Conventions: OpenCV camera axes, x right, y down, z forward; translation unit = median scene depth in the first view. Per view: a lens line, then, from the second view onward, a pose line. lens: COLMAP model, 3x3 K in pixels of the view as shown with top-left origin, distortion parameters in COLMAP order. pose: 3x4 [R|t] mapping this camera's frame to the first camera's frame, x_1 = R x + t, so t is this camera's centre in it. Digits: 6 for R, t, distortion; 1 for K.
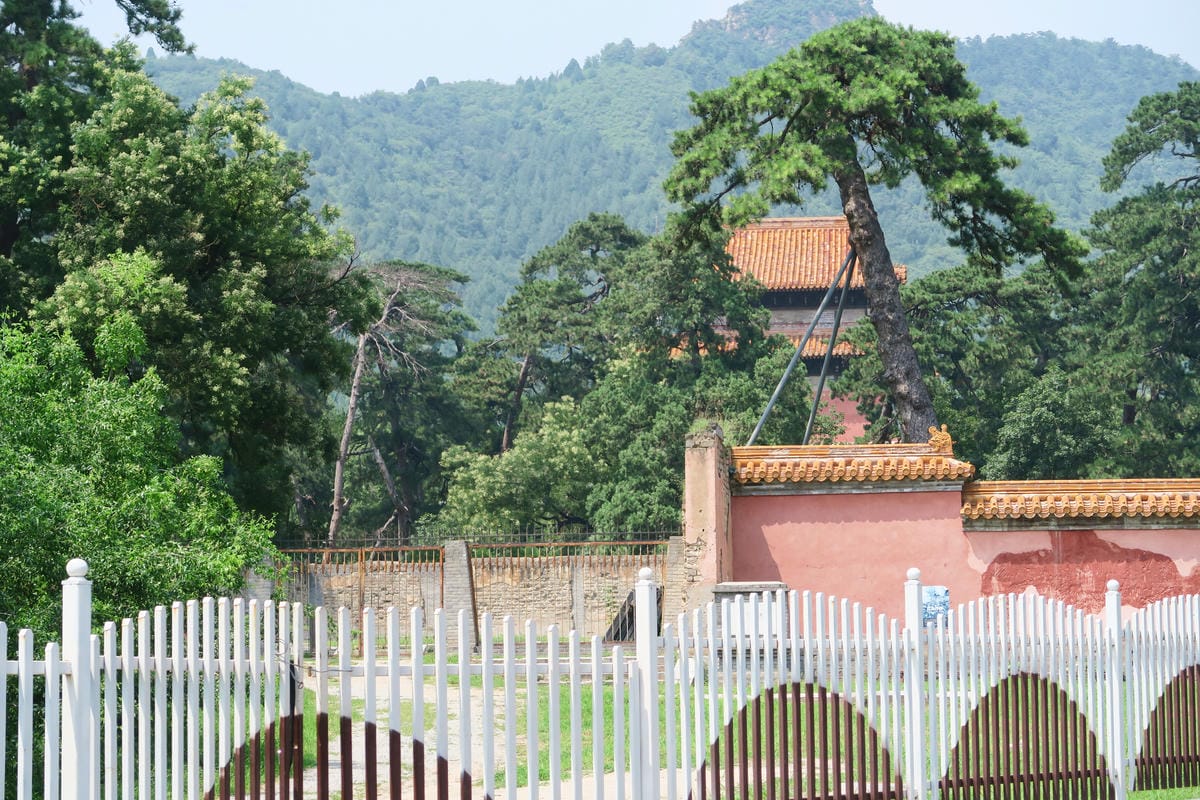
lens RADIAL K [[2565.2, 0, 600.0], [0, 2565.2, 400.0], [0, 0, 1]] dist [-0.006659, 0.059249]
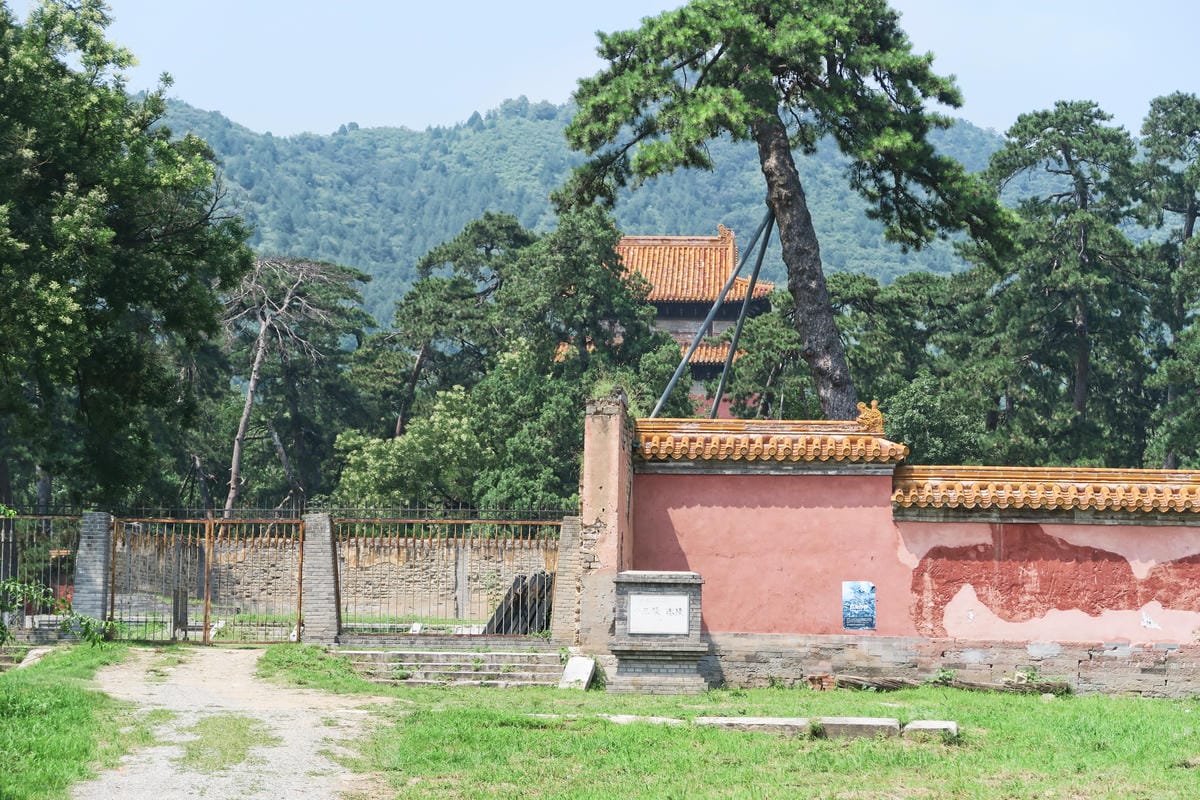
lens RADIAL K [[3026.7, 0, 600.0], [0, 3026.7, 400.0], [0, 0, 1]] dist [0.030250, 0.429270]
pose [[0.998823, 0.031127, 0.037193, -0.000760], [-0.031696, 0.999388, 0.014815, -0.014778], [-0.036709, -0.015977, 0.999198, -0.216918]]
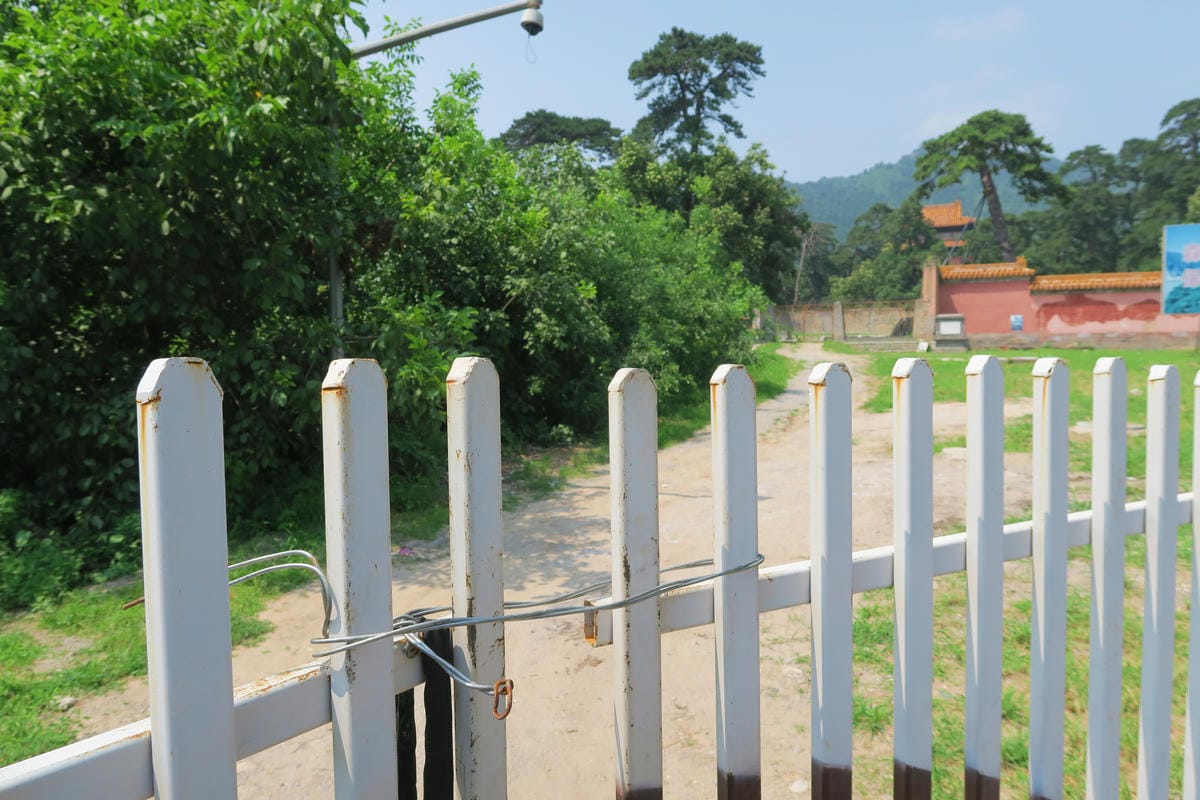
lens RADIAL K [[876.5, 0, 600.0], [0, 876.5, 400.0], [0, 0, 1]] dist [0.009519, -0.001162]
pose [[0.949187, 0.017505, -0.314225, 0.016393], [0.034314, 0.986743, 0.158621, -0.013368], [0.312836, -0.161344, 0.936003, -0.177911]]
